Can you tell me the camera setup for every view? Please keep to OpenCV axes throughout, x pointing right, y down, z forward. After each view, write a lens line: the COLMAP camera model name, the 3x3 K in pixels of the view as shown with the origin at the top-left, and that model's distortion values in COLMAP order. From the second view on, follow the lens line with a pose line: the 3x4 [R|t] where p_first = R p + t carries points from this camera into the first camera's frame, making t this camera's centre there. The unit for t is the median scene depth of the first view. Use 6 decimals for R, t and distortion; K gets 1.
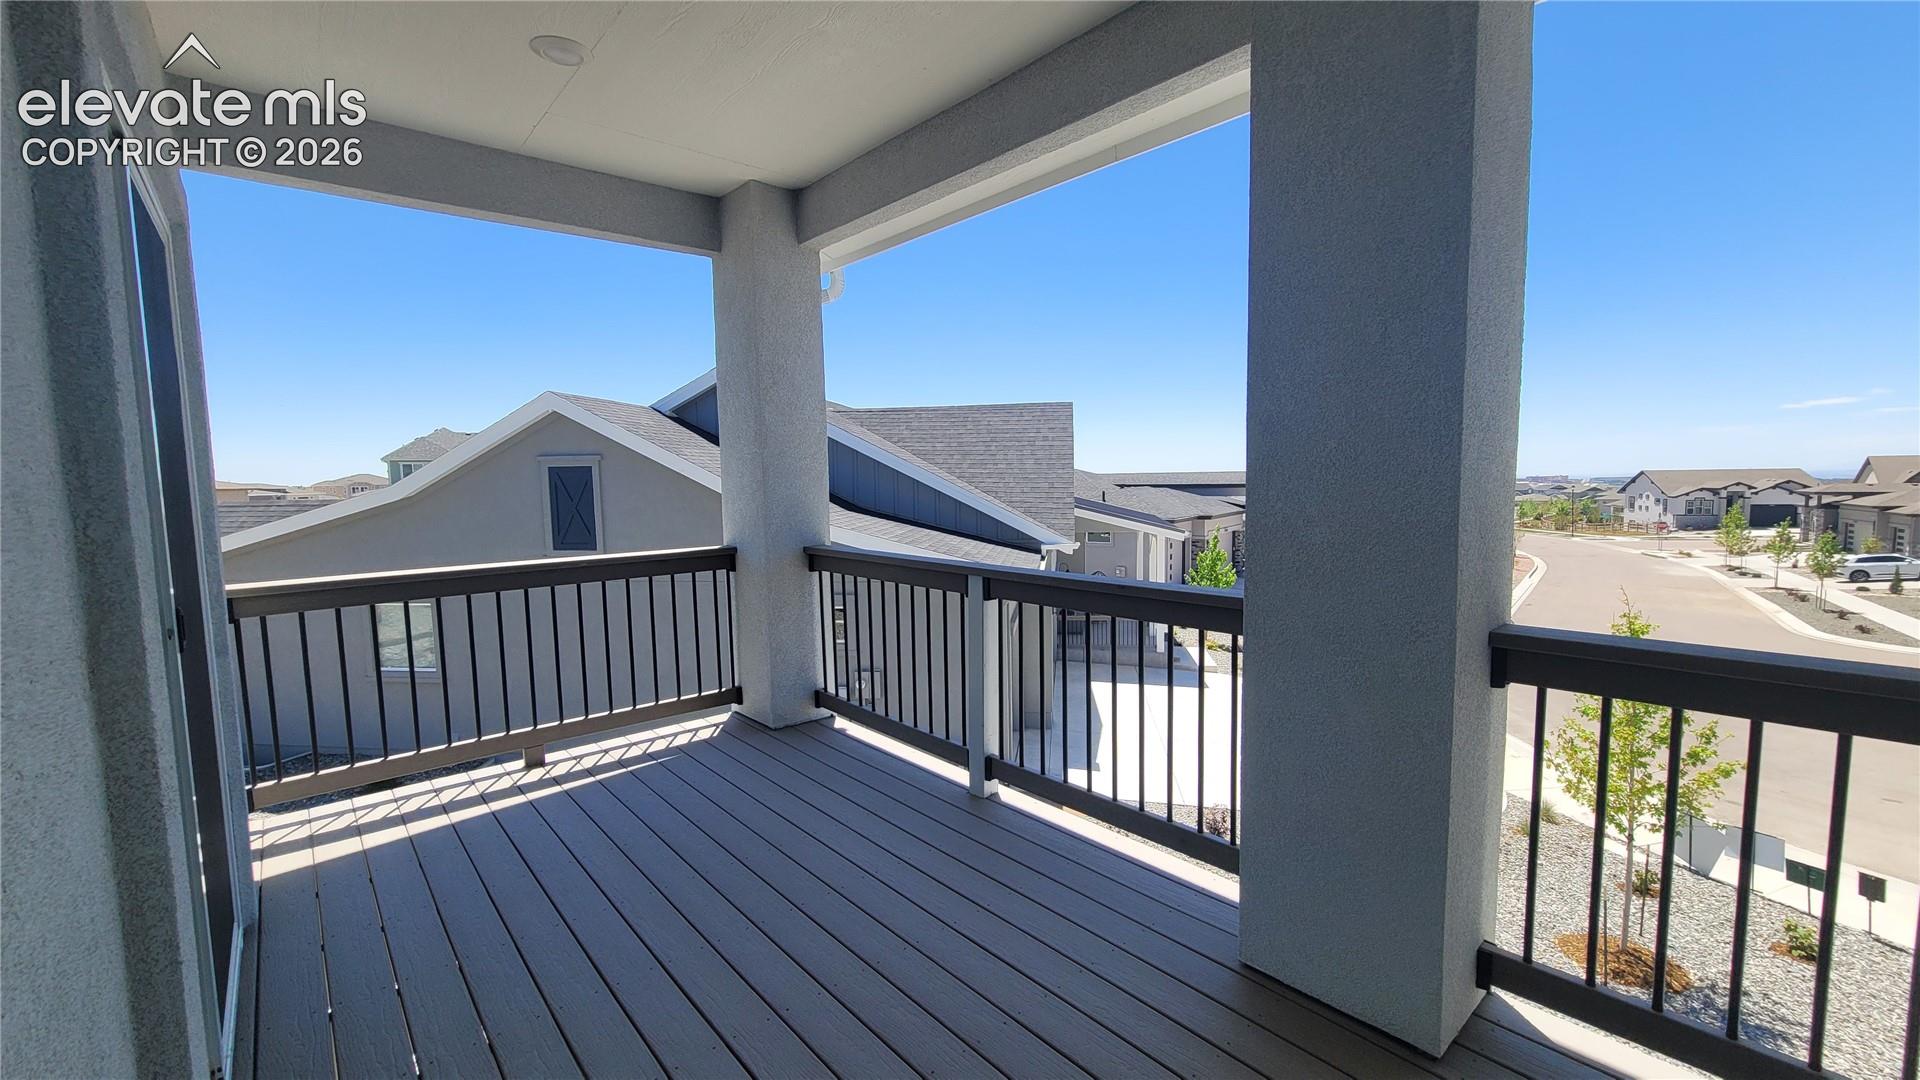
lens RADIAL K [[785.2, 0, 957.2], [0, 785.2, 547.4], [0, 0, 1]] dist [-0.007826, 0.000309]
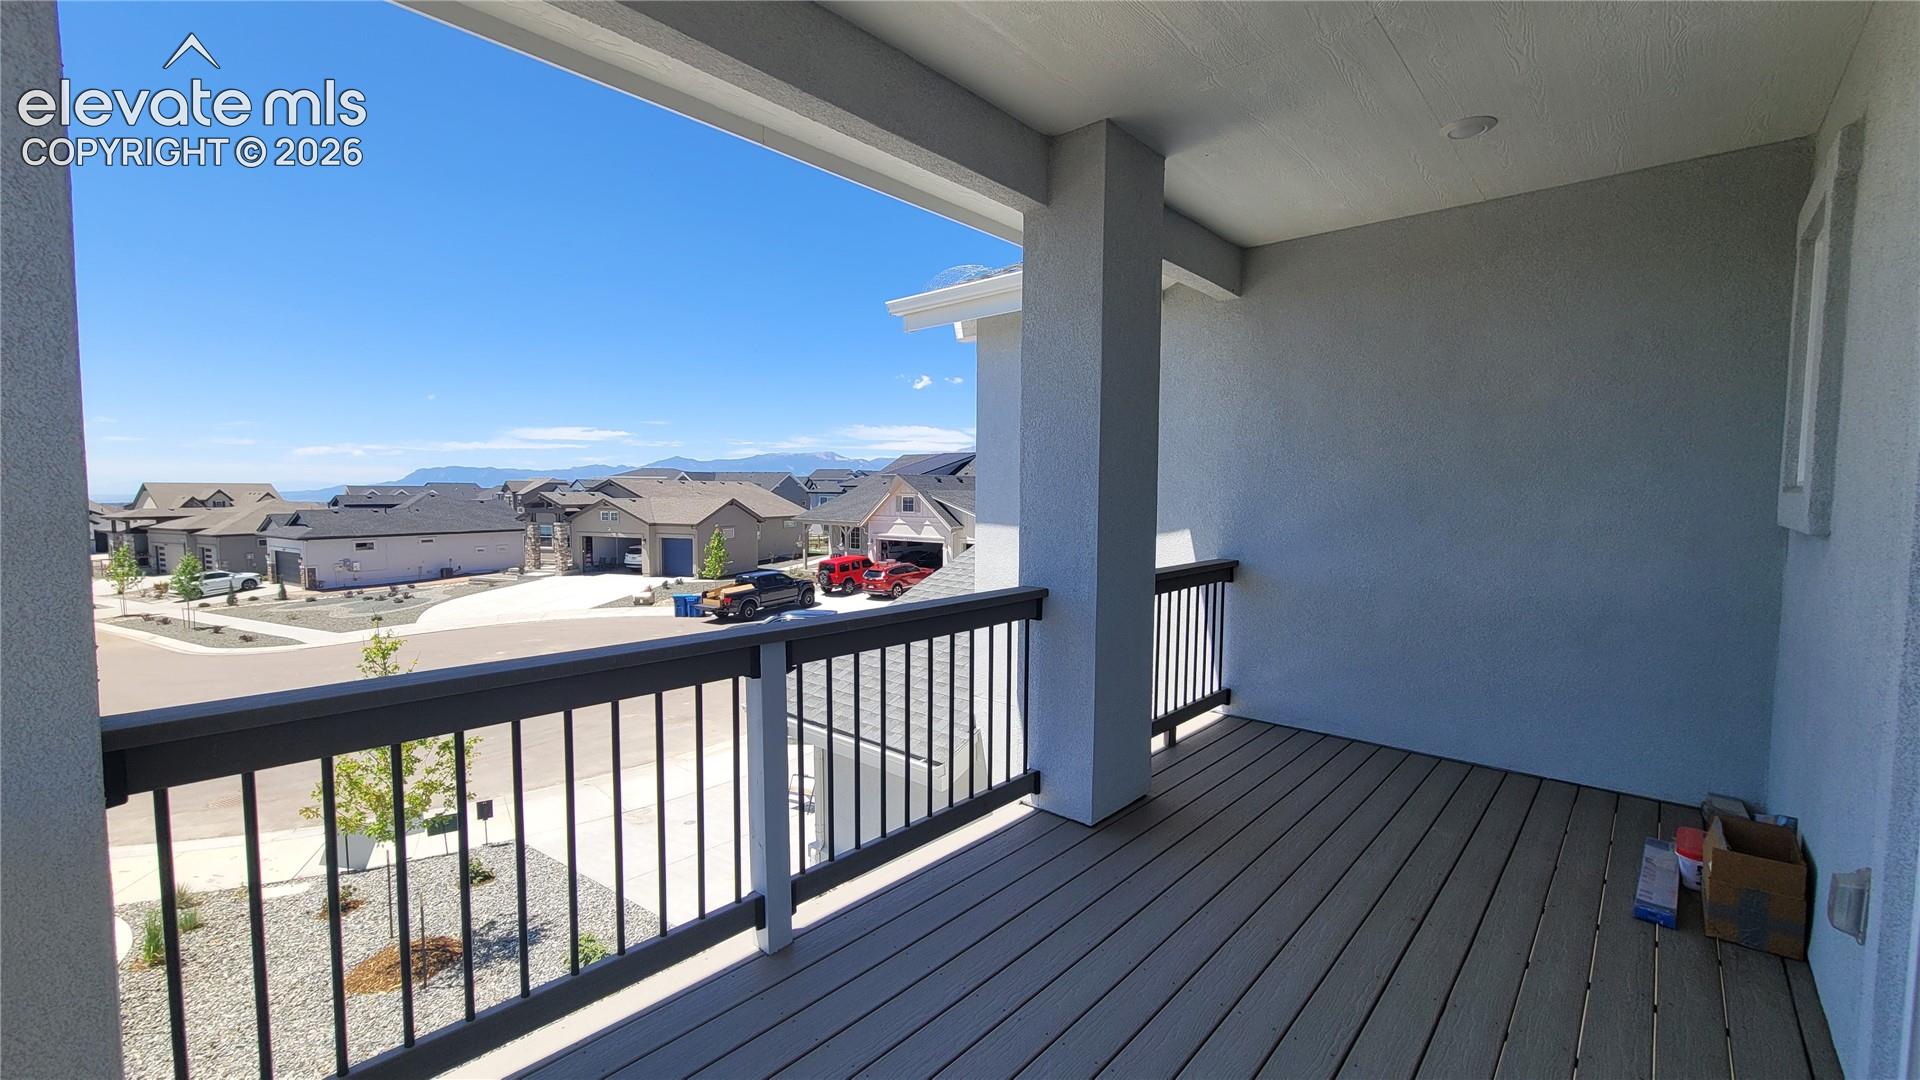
lens RADIAL K [[785.2, 0, 975.1], [0, 785.2, 536.6], [0, 0, 1]] dist [-0.007826, 0.000309]
pose [[-0.138057, -0.044789, 0.989411, -0.066507], [0.090461, 0.994231, 0.057629, -0.007821], [-0.986285, 0.097459, -0.133209, 0.085178]]
